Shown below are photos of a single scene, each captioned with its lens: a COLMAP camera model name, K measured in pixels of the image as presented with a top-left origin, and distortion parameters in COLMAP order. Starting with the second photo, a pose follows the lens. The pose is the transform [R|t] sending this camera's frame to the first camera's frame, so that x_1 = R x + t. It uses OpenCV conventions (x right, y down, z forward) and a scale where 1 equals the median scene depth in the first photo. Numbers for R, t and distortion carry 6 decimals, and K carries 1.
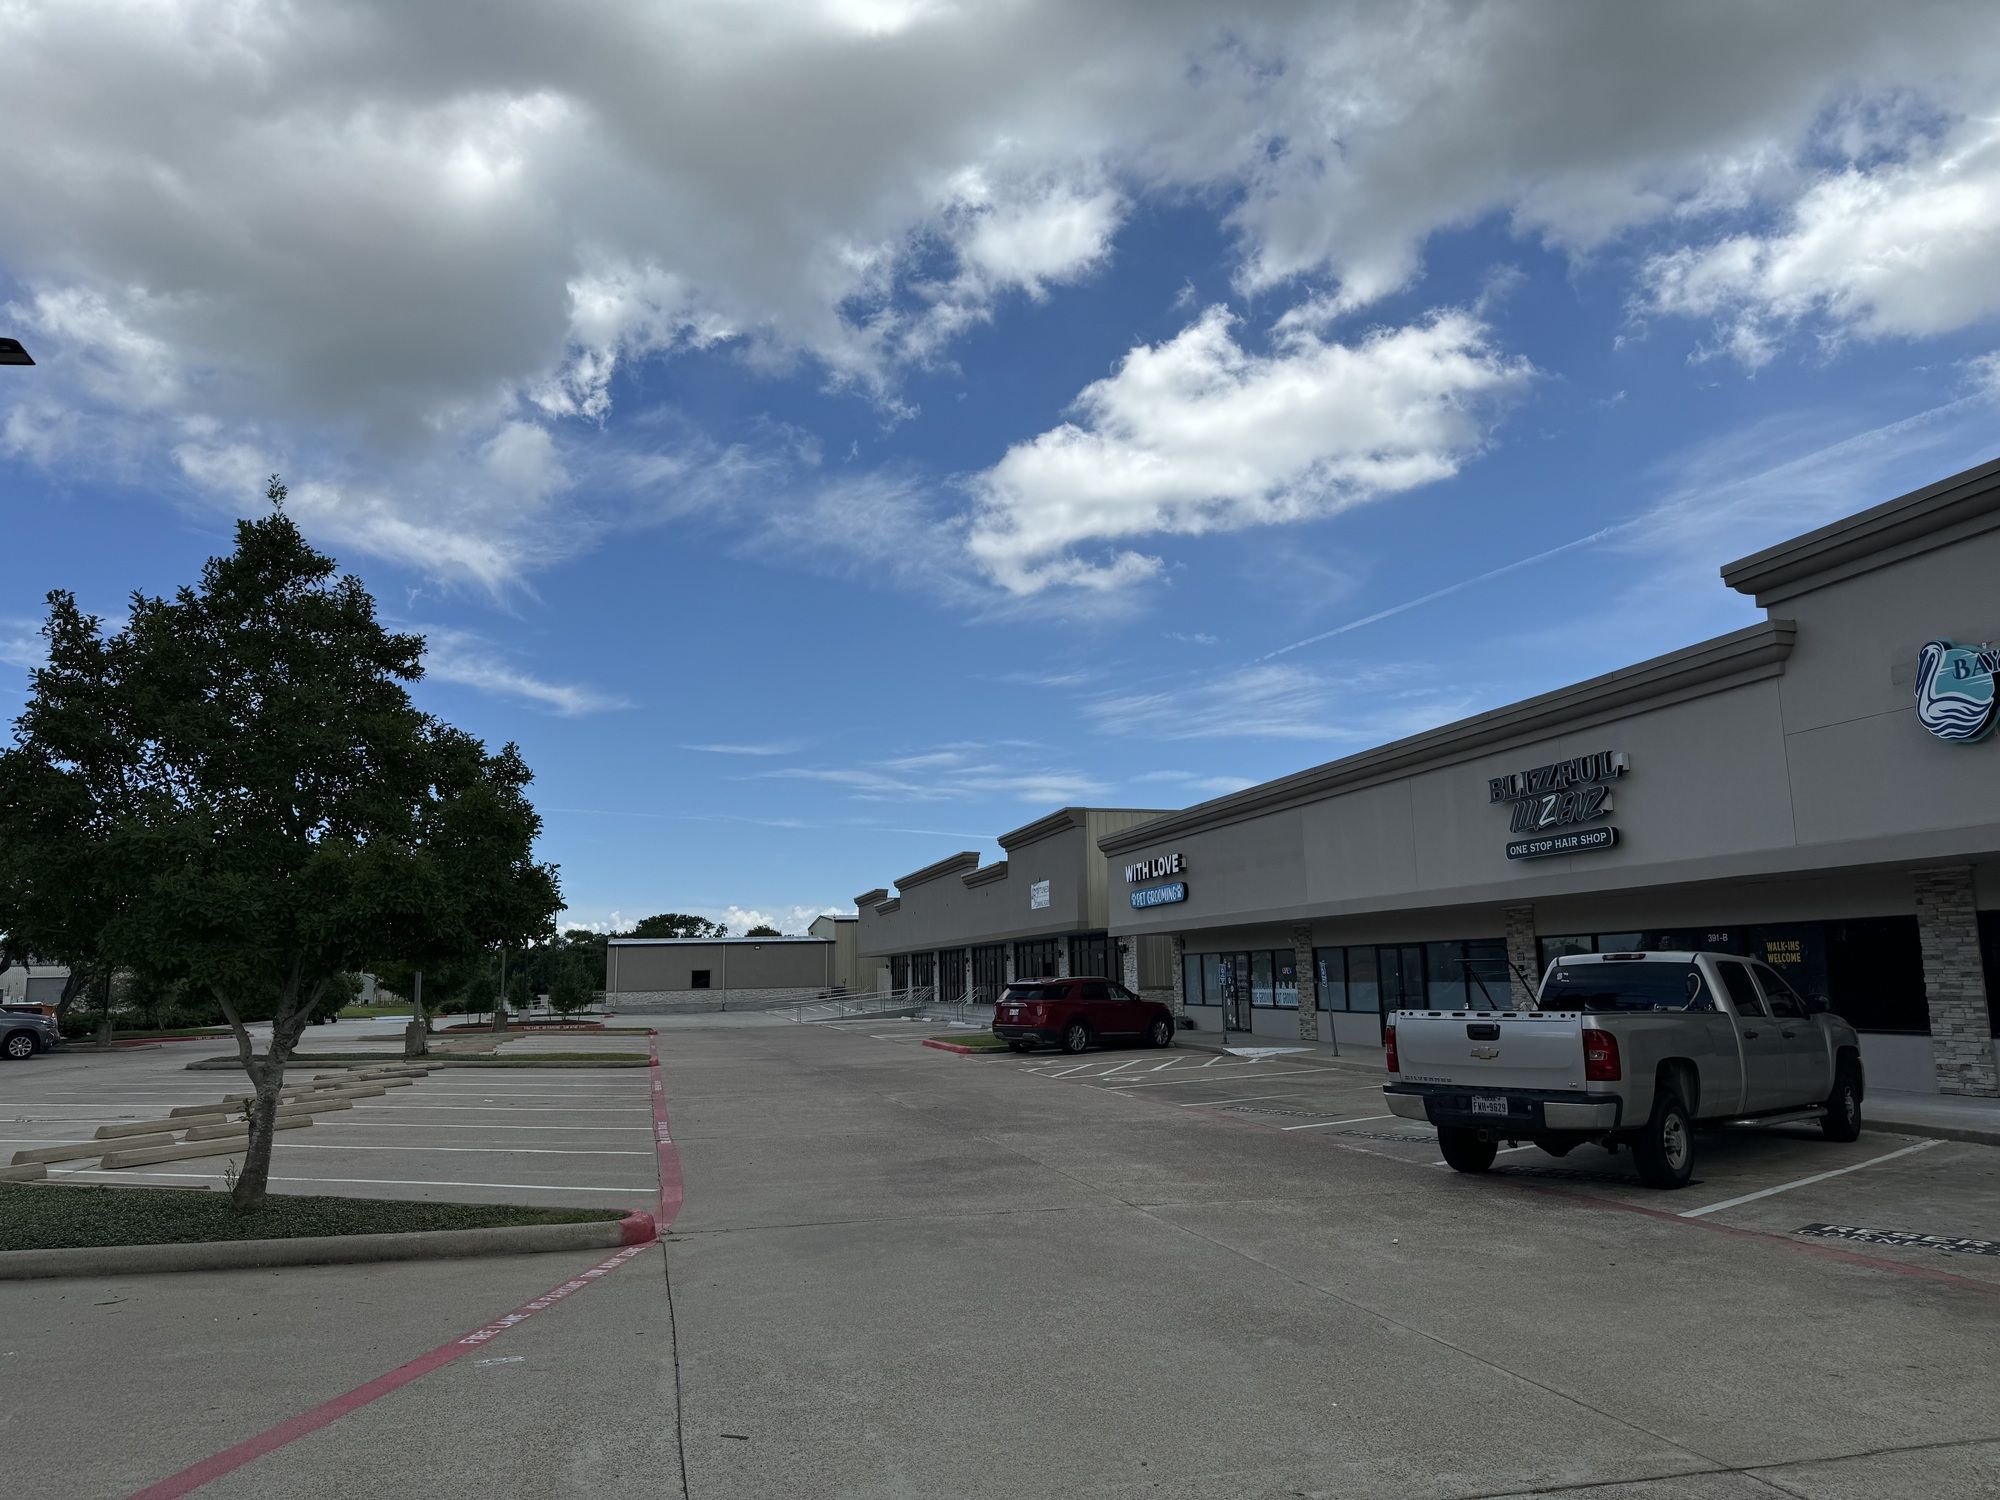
lens RADIAL K [[1389.2, 0, 1000.0], [0, 1389.2, 750.0], [0, 0, 1]] dist [0.107138, -0.146630]
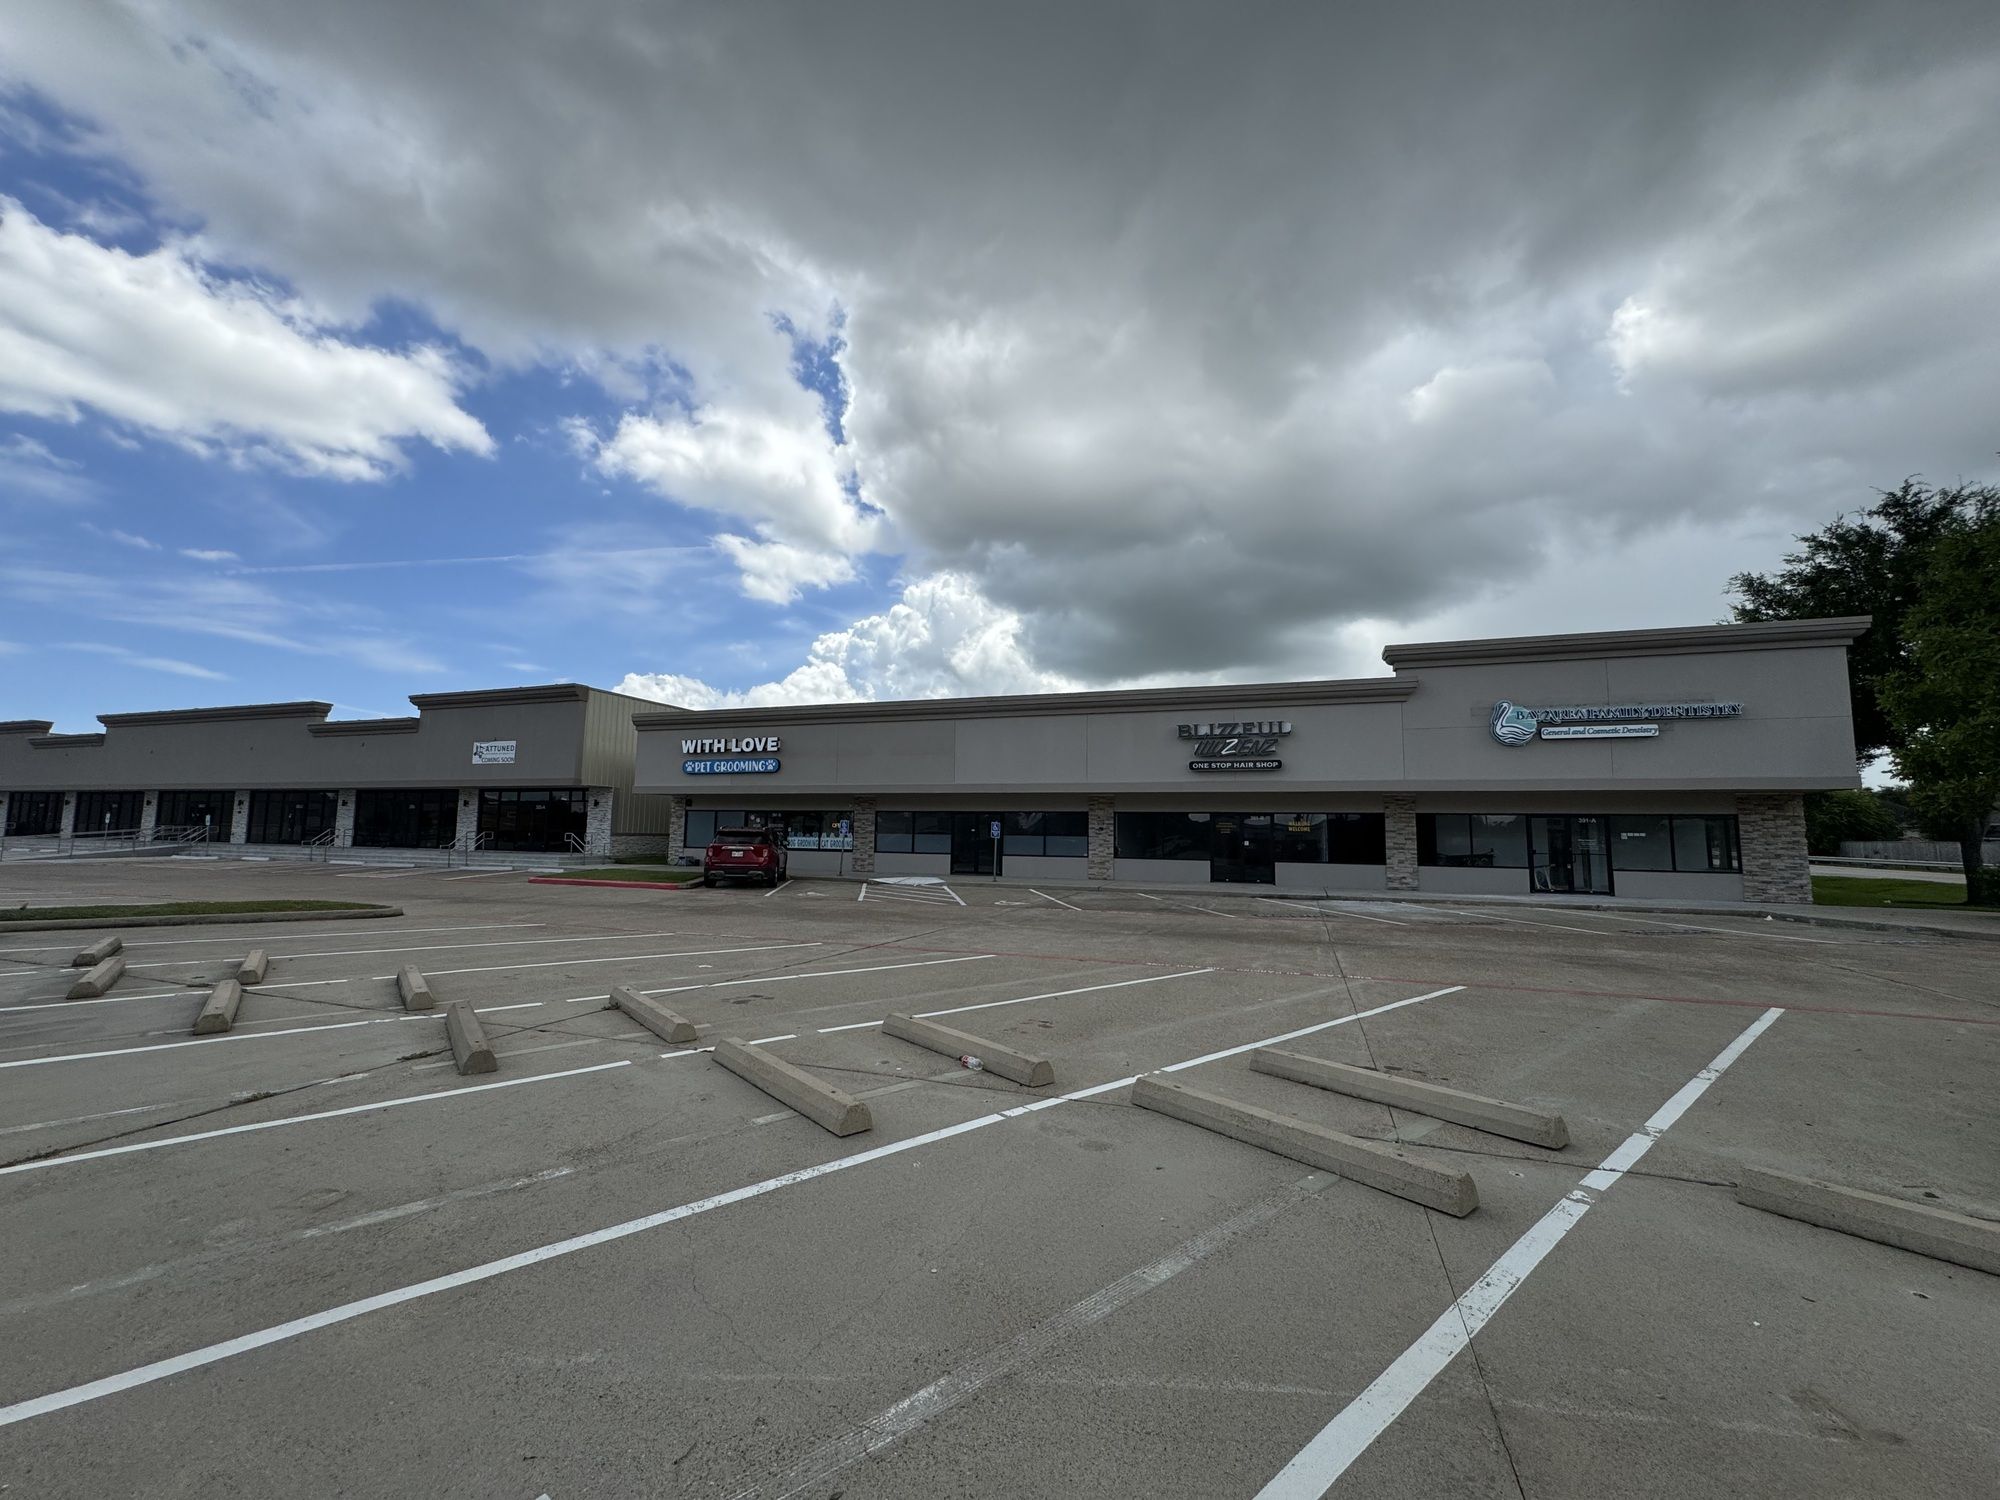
lens RADIAL K [[812.6, 0, 1000.0], [0, 812.6, 750.0], [0, 0, 1]] dist [-0.000238, 0.000702]
pose [[0.569487, 0.119730, 0.813234, -0.512878], [-0.160517, 0.986487, -0.032831, 0.101411], [-0.806175, -0.111840, 0.581010, 0.474214]]
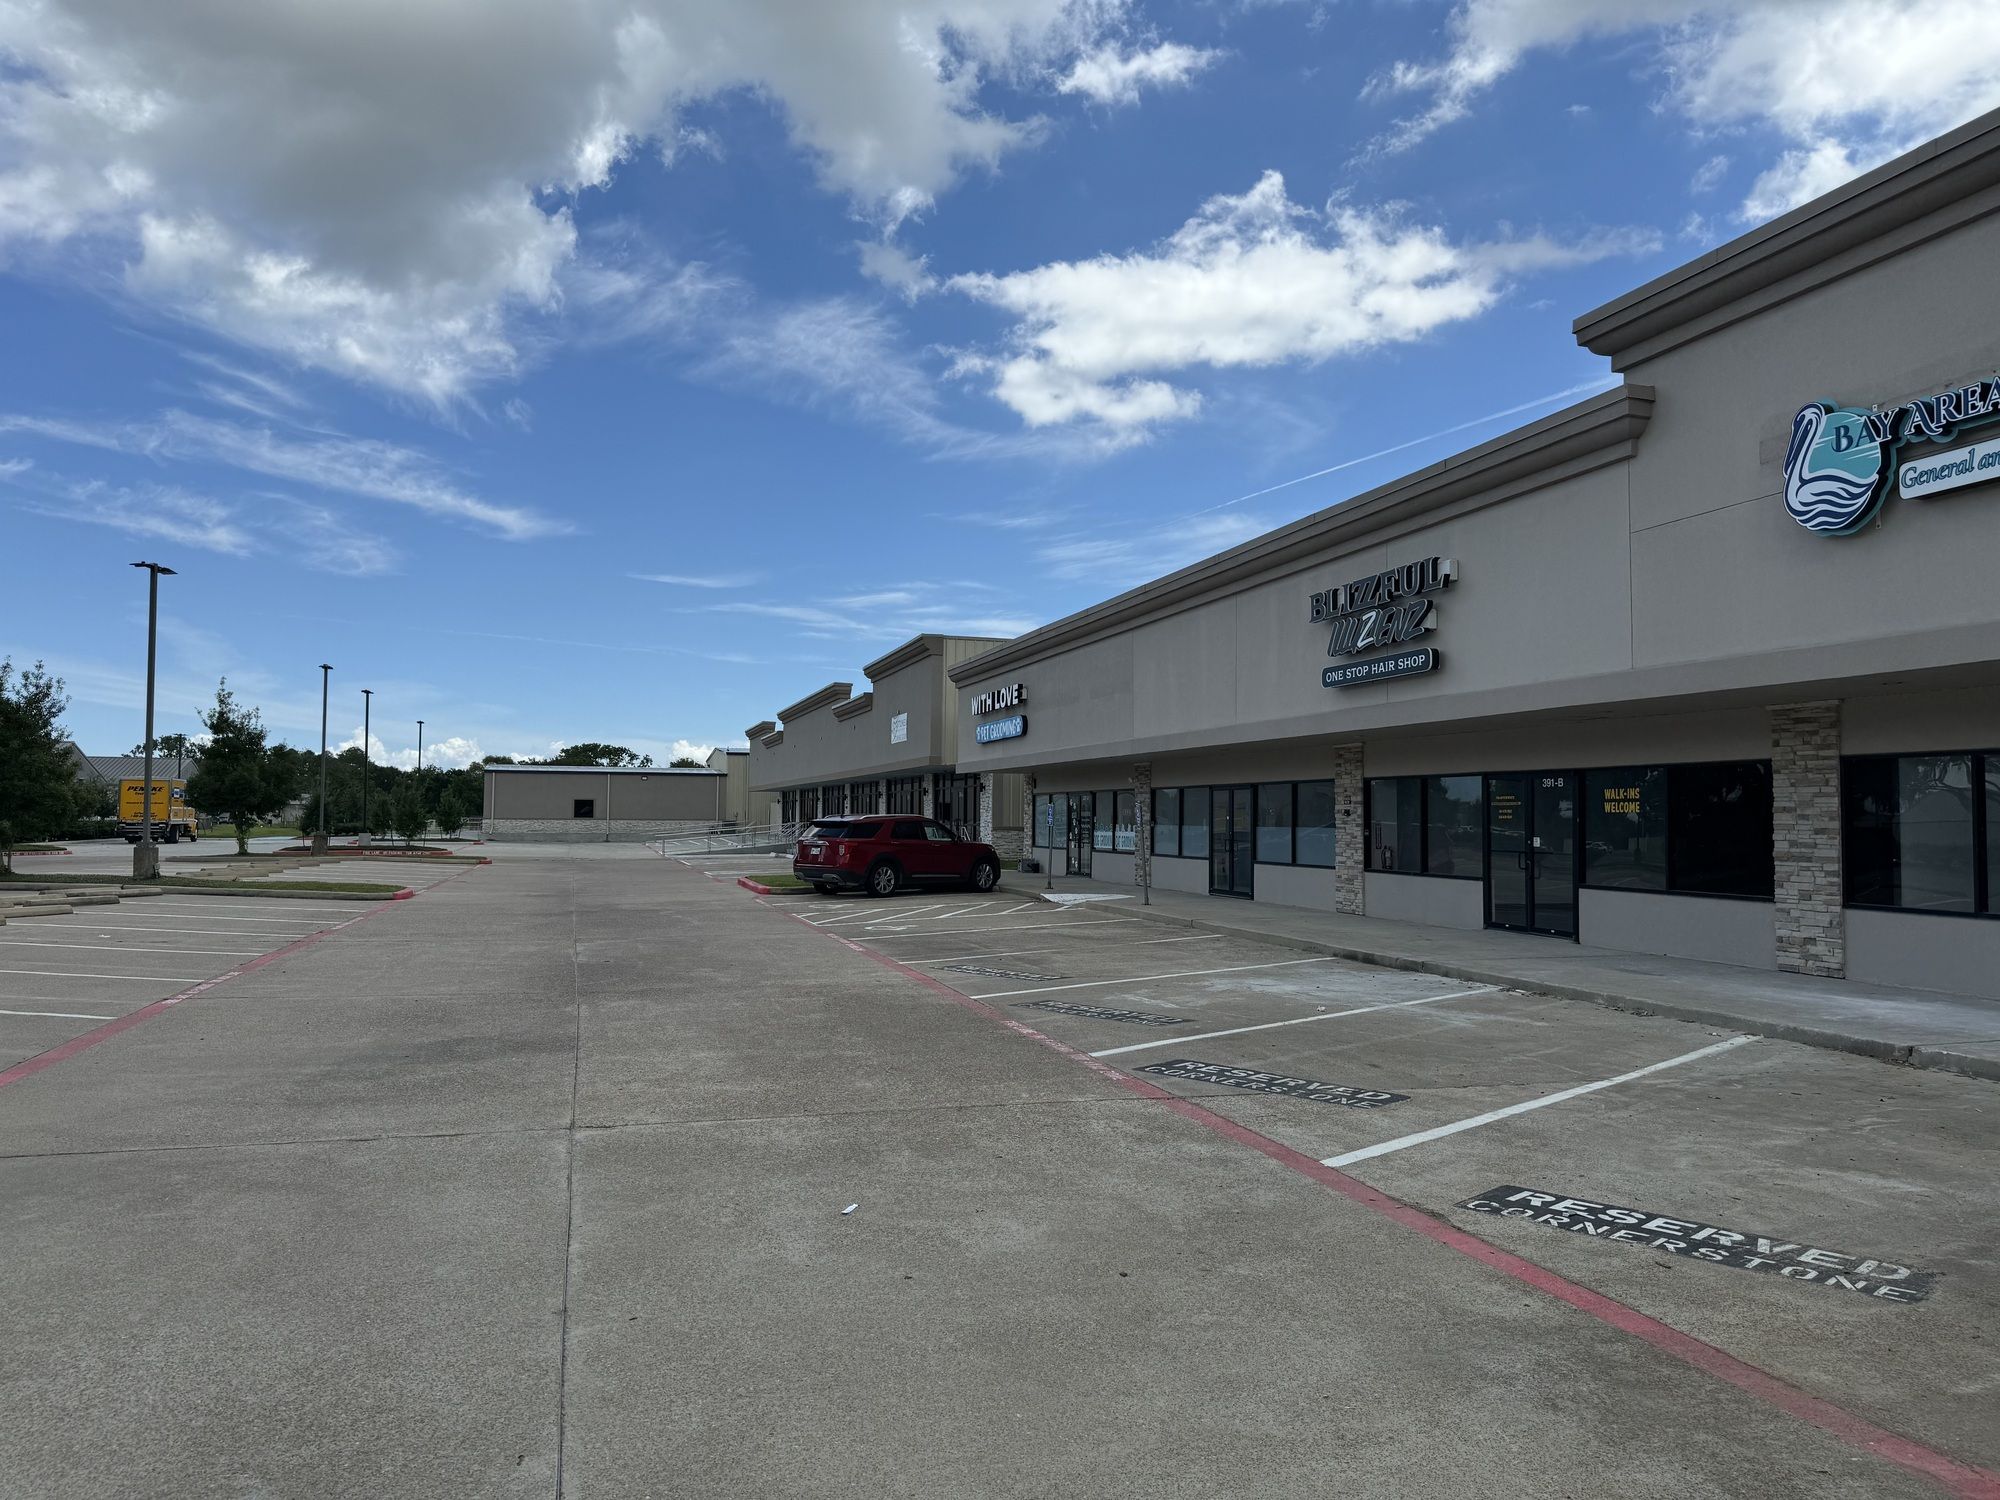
lens RADIAL K [[1393.3, 0, 972.2], [0, 1393.3, 760.8], [0, 0, 1]] dist [0.125374, -0.223159]
pose [[0.999361, 0.026128, 0.024394, 0.102068], [-0.028897, 0.992219, 0.121104, 0.019661], [-0.021040, -0.121731, 0.992340, 0.118846]]
